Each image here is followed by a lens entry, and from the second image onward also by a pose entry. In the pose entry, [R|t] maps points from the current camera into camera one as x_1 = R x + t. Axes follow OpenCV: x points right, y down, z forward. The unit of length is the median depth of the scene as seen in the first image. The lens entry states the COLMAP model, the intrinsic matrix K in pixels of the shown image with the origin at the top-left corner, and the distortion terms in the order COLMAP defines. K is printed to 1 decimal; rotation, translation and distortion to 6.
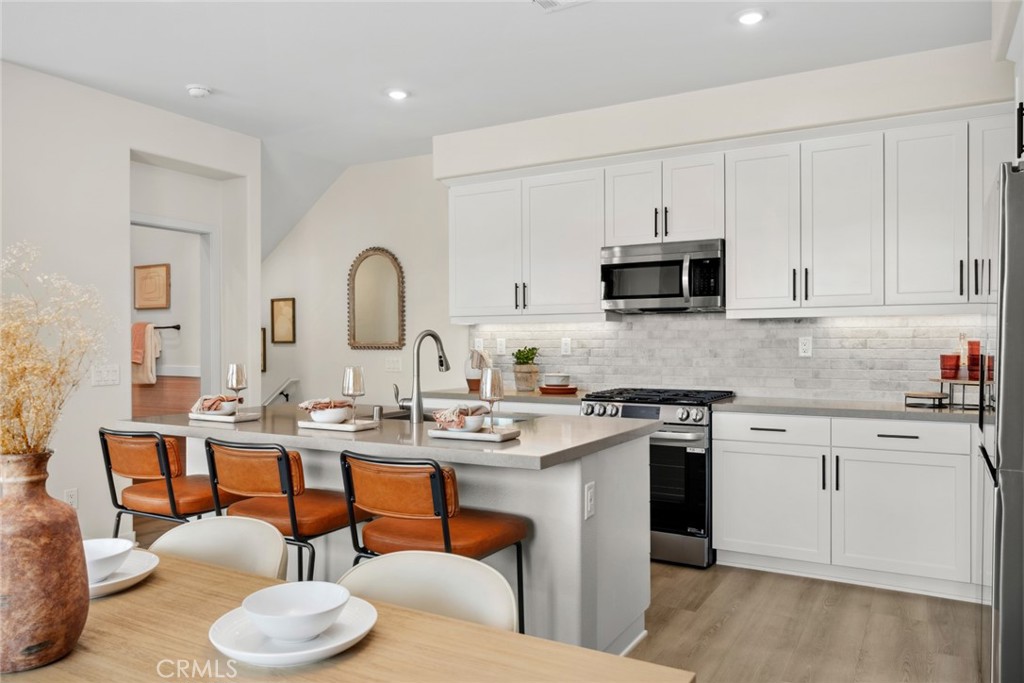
lens RADIAL K [[730.7, 0, 511.9], [0, 730.7, 343.3], [0, 0, 1]] dist [0.001495, -0.000357]
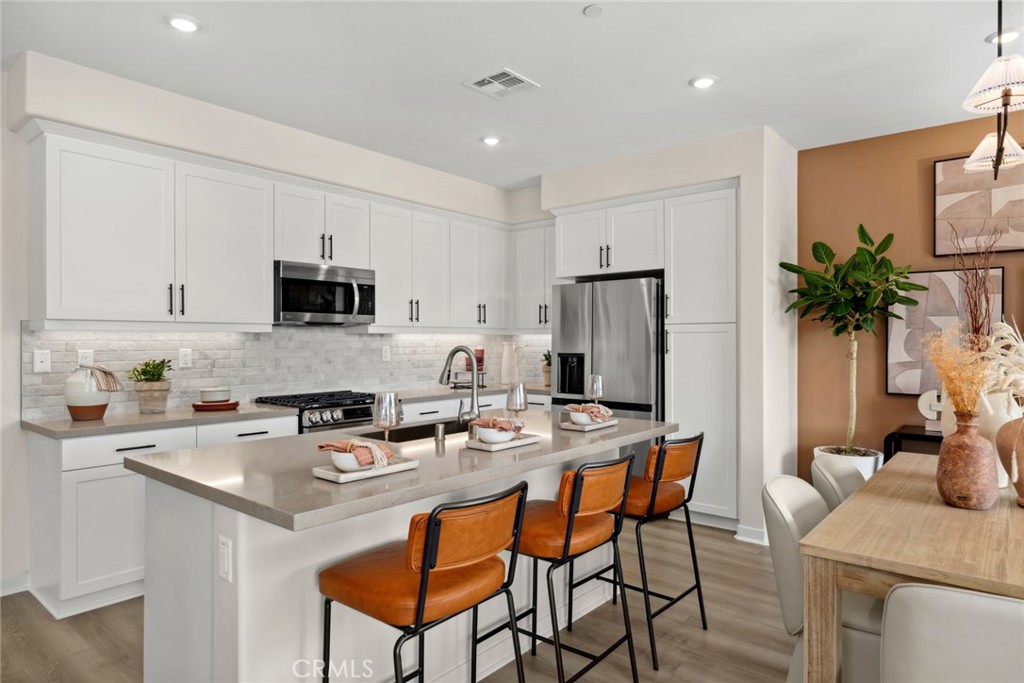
lens RADIAL K [[601.2, 0, 511.7], [0, 601.2, 341.5], [0, 0, 1]] dist [-0.000615, -0.000267]
pose [[0.170968, 0.008409, 0.985241, -0.633630], [0.012474, 0.999865, -0.010699, -0.003427], [-0.985198, 0.014119, 0.170840, 0.520027]]
